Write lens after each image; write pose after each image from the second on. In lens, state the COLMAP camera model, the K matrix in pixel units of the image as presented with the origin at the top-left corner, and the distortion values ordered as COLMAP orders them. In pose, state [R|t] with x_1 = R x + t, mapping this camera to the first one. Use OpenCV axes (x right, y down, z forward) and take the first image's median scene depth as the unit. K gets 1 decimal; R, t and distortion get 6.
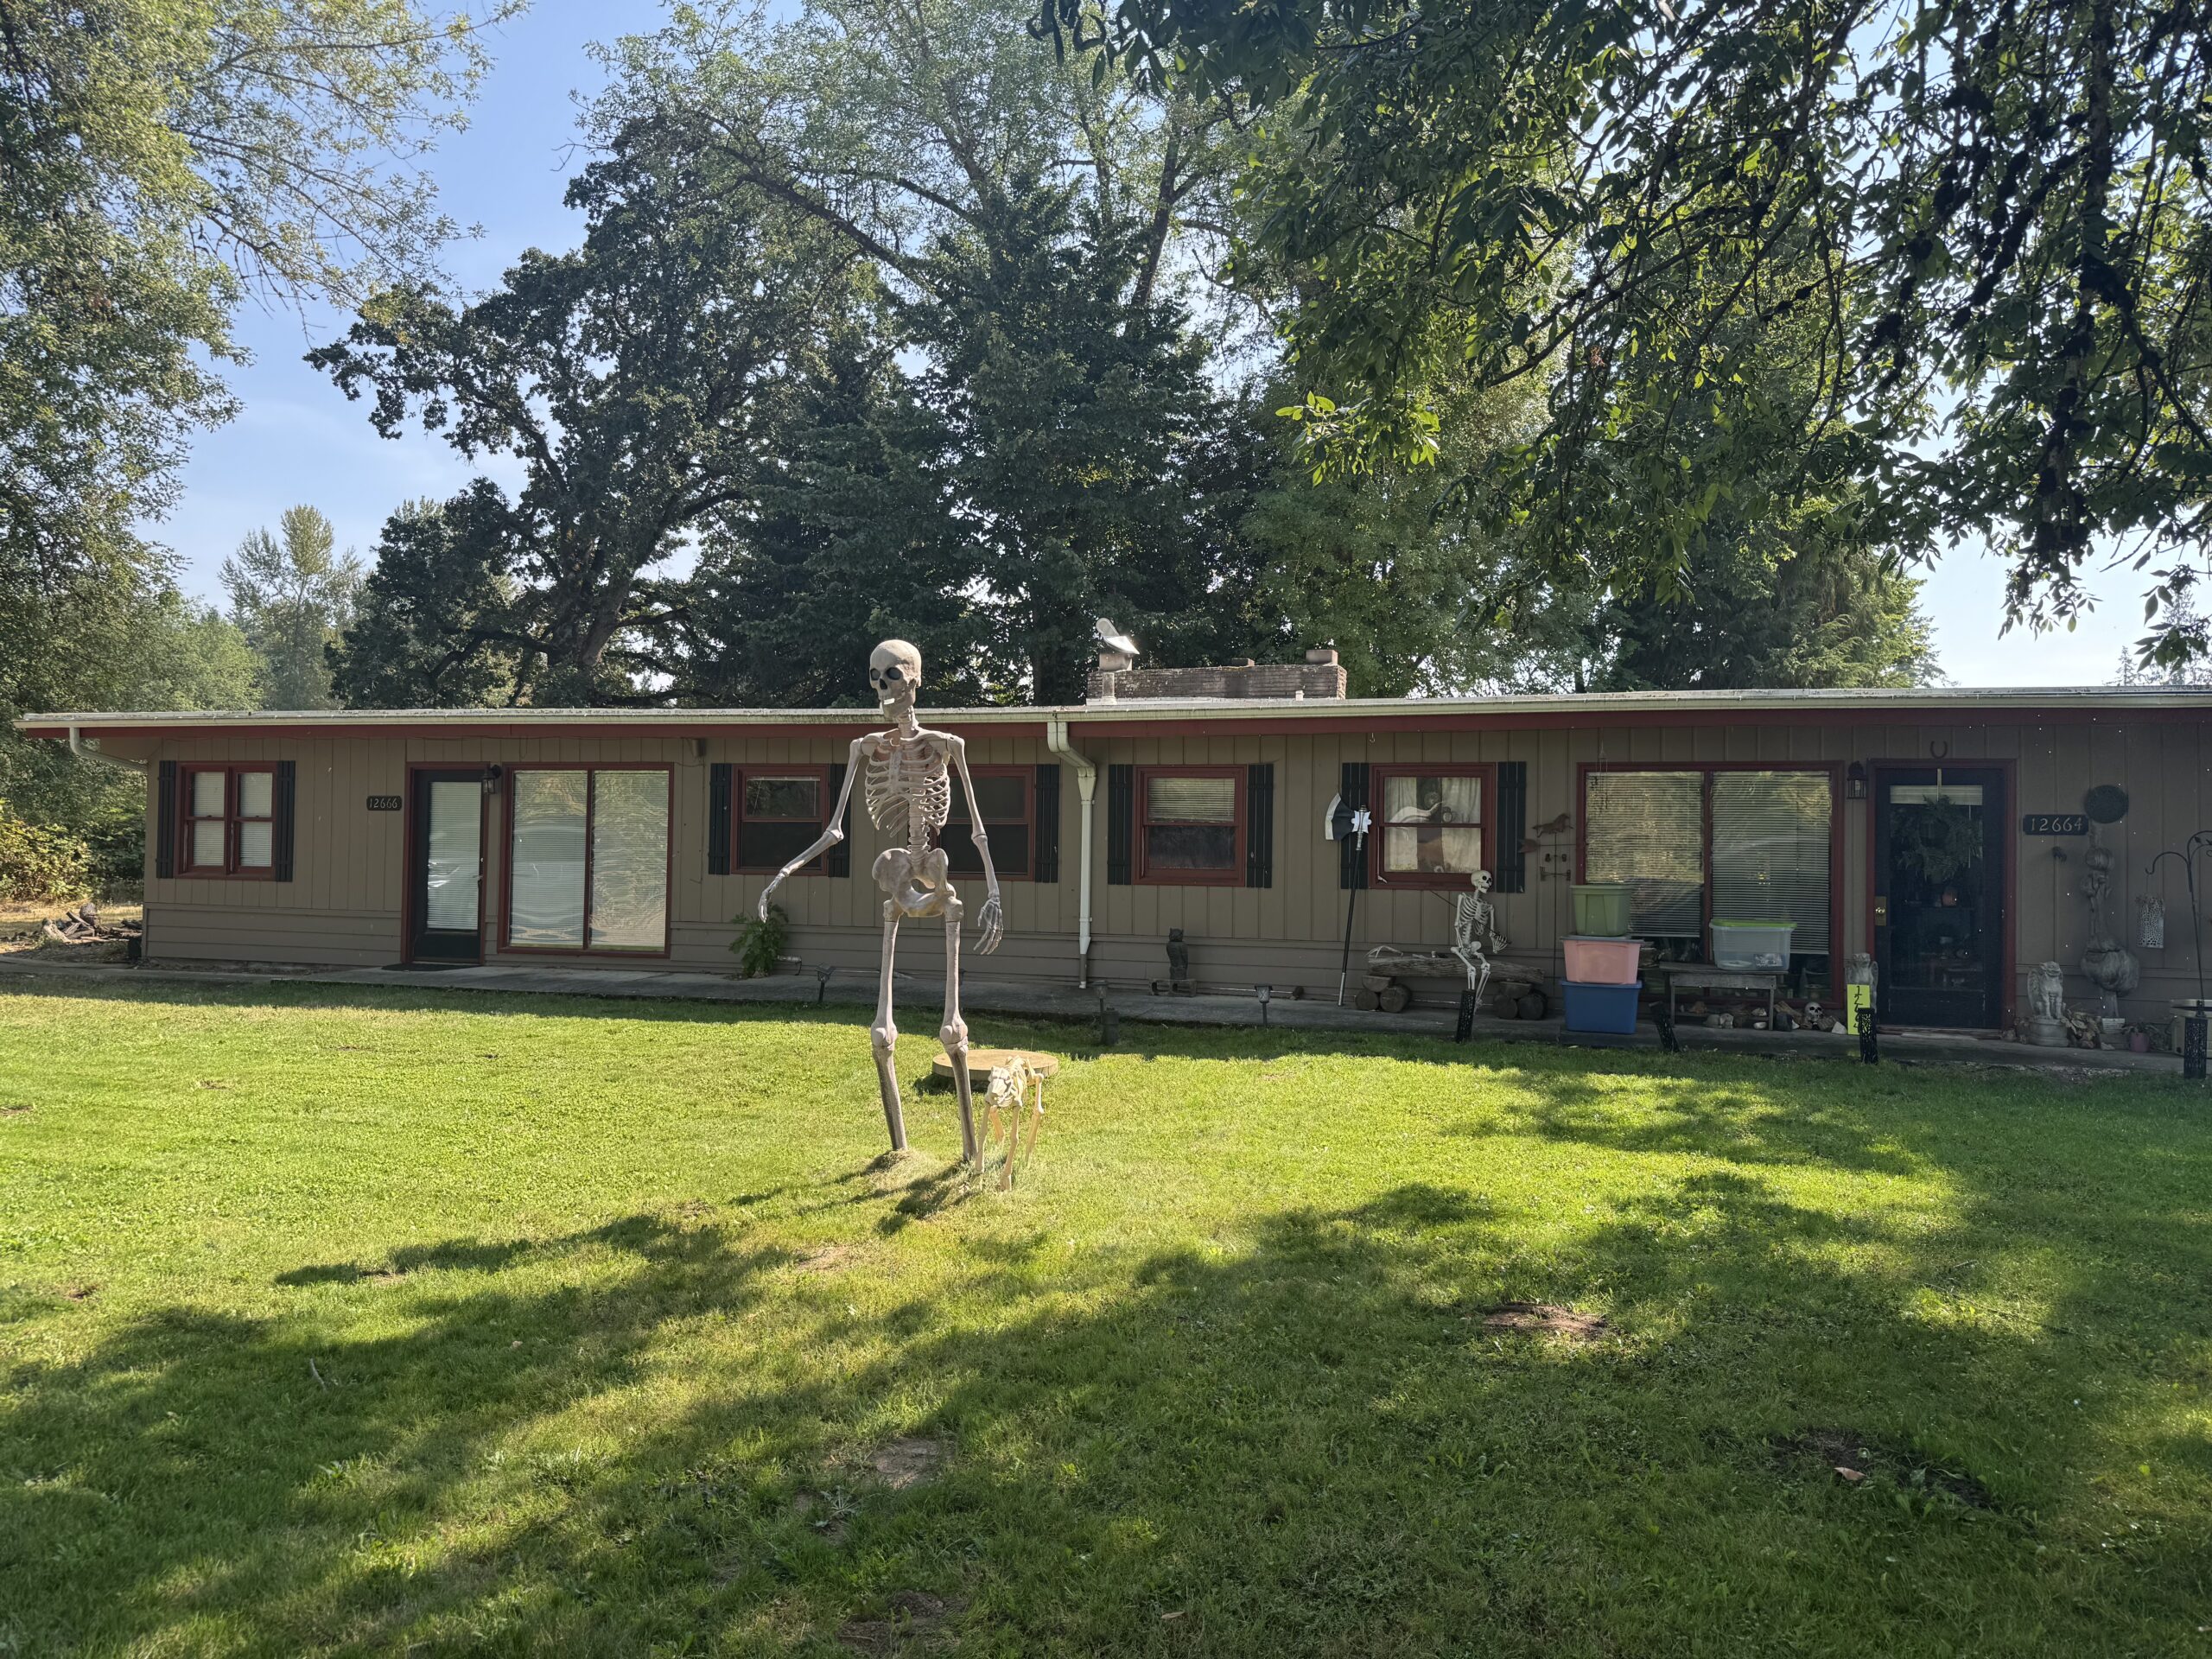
lens RADIAL K [[1570.8, 0, 1108.0], [0, 1570.8, 826.2], [0, 0, 1]] dist [0.007359, -0.013445]
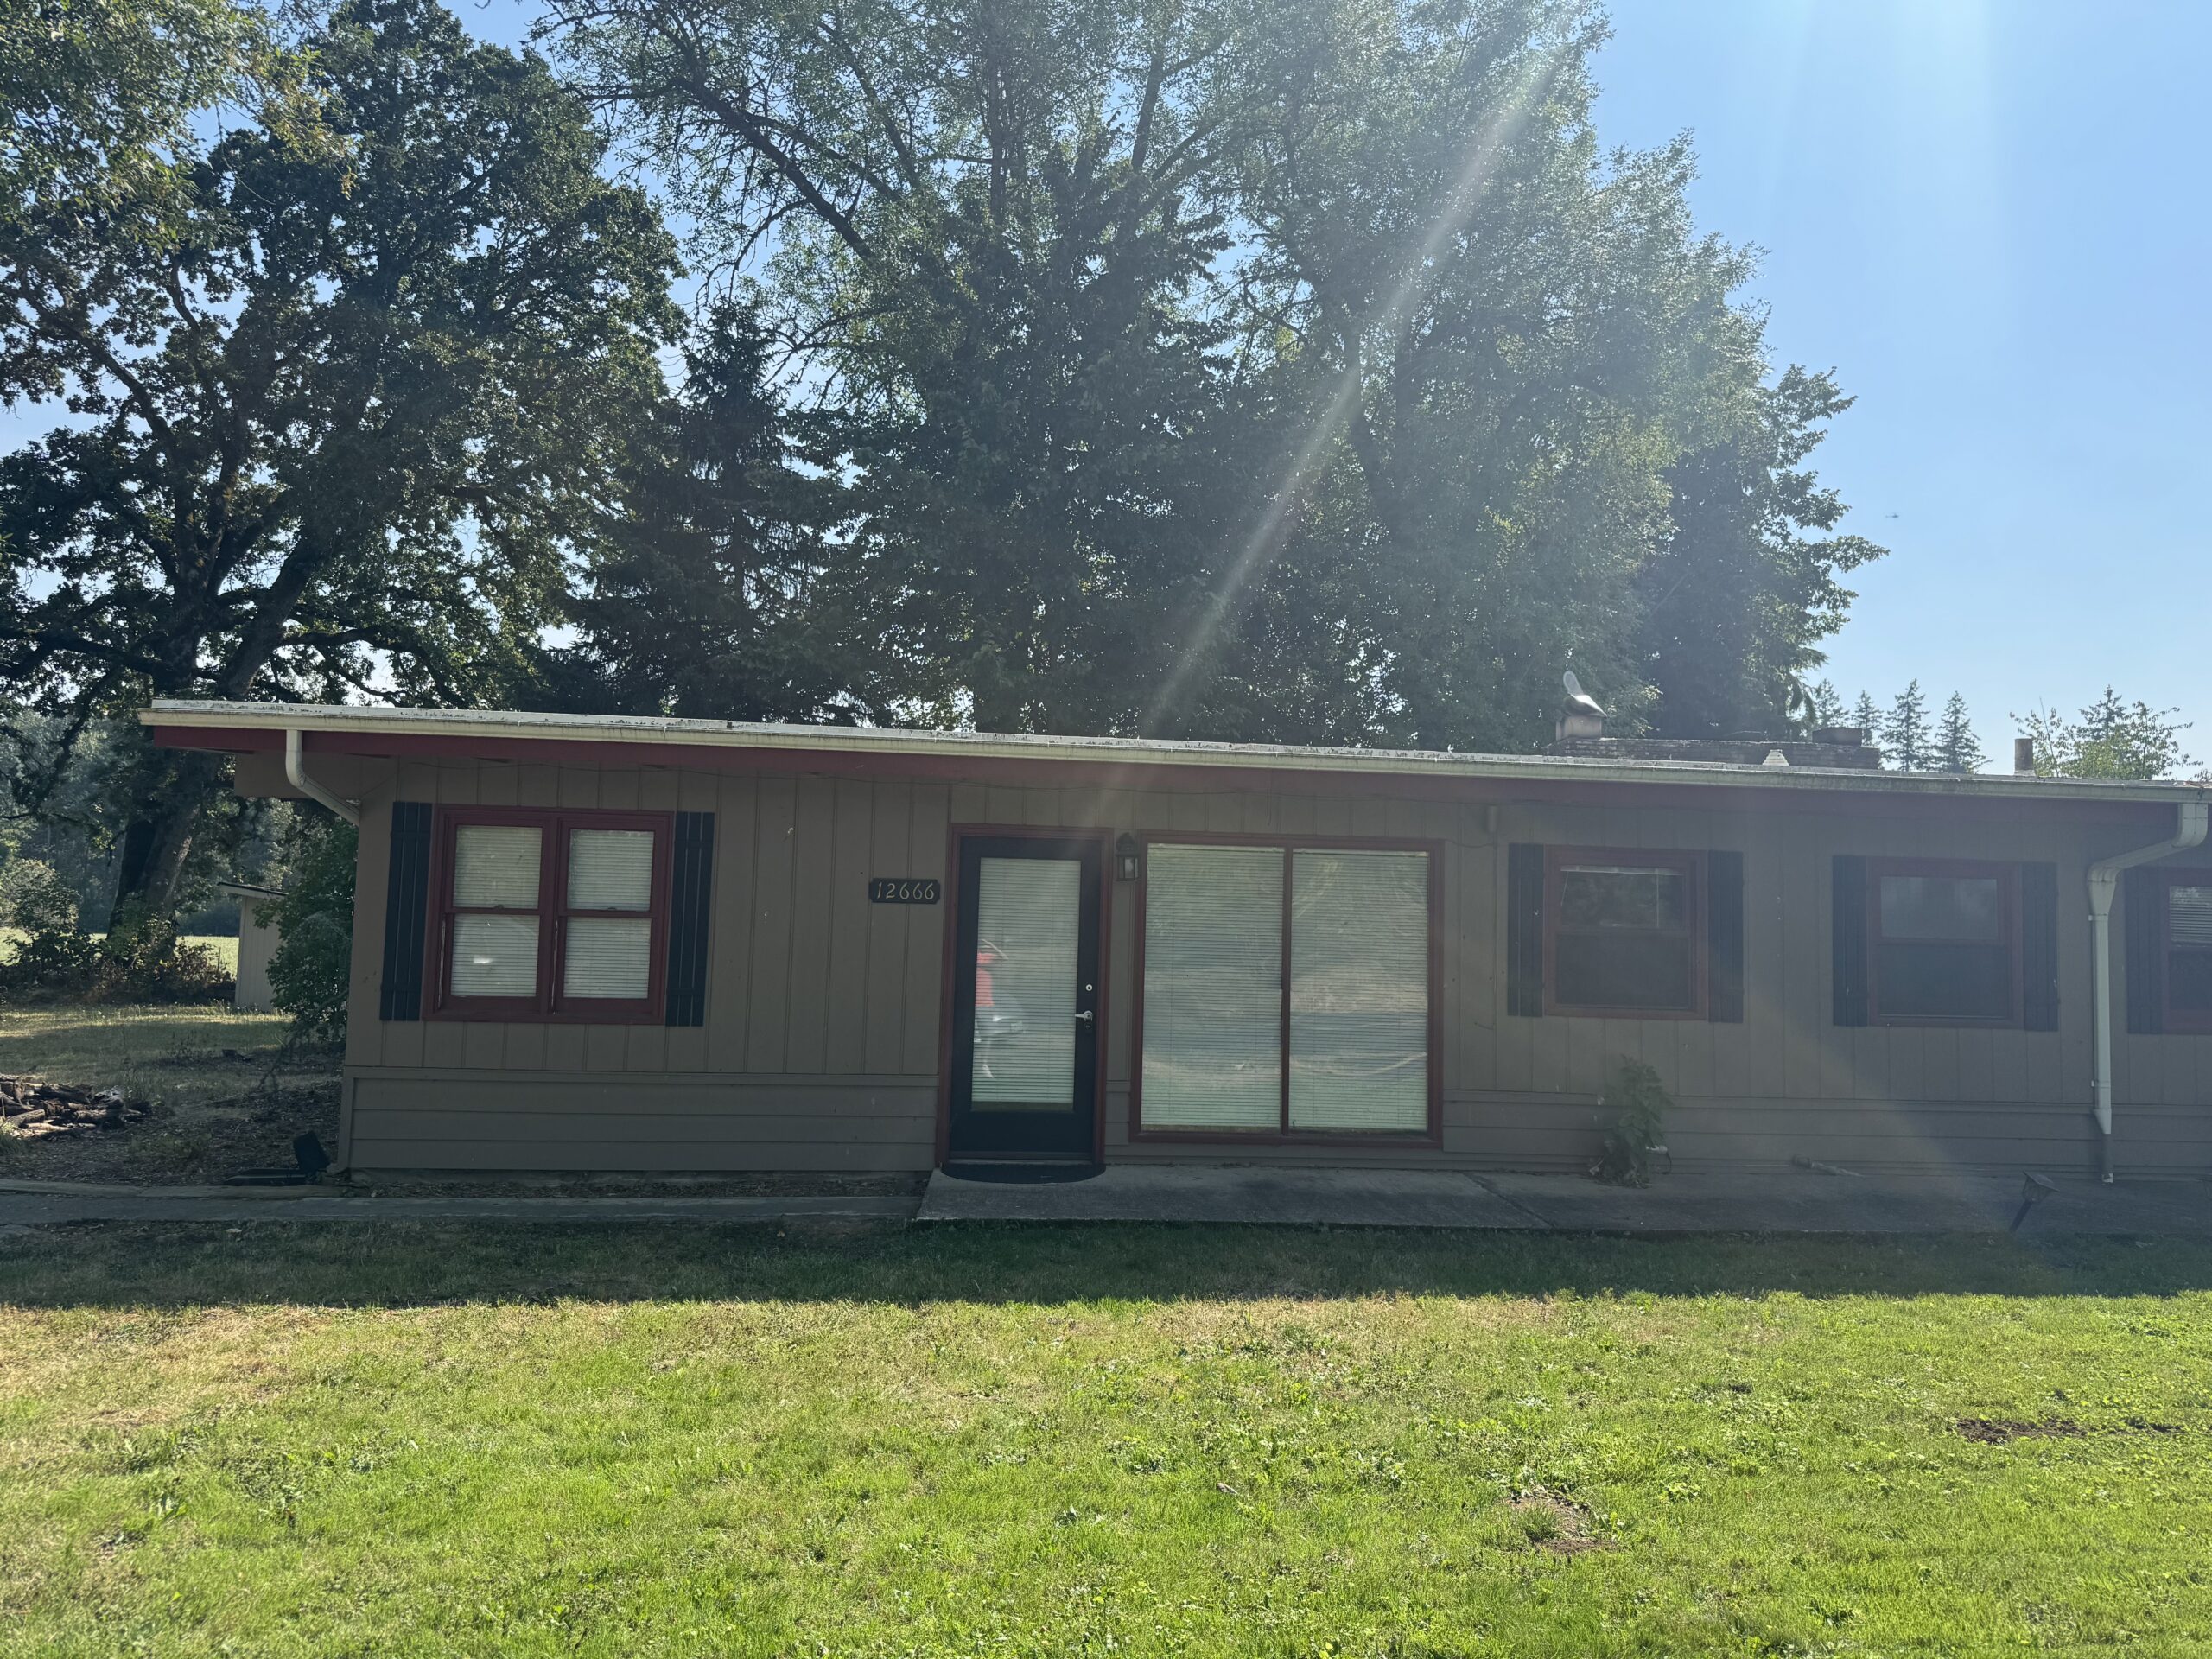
lens RADIAL K [[1570.8, 0, 1105.5], [0, 1570.8, 830.2], [0, 0, 1]] dist [0.007359, -0.013445]
pose [[0.924880, 0.035309, 0.378616, -0.599567], [-0.014680, 0.998253, -0.057234, -0.004748], [-0.379975, 0.047377, 0.923783, 0.417337]]
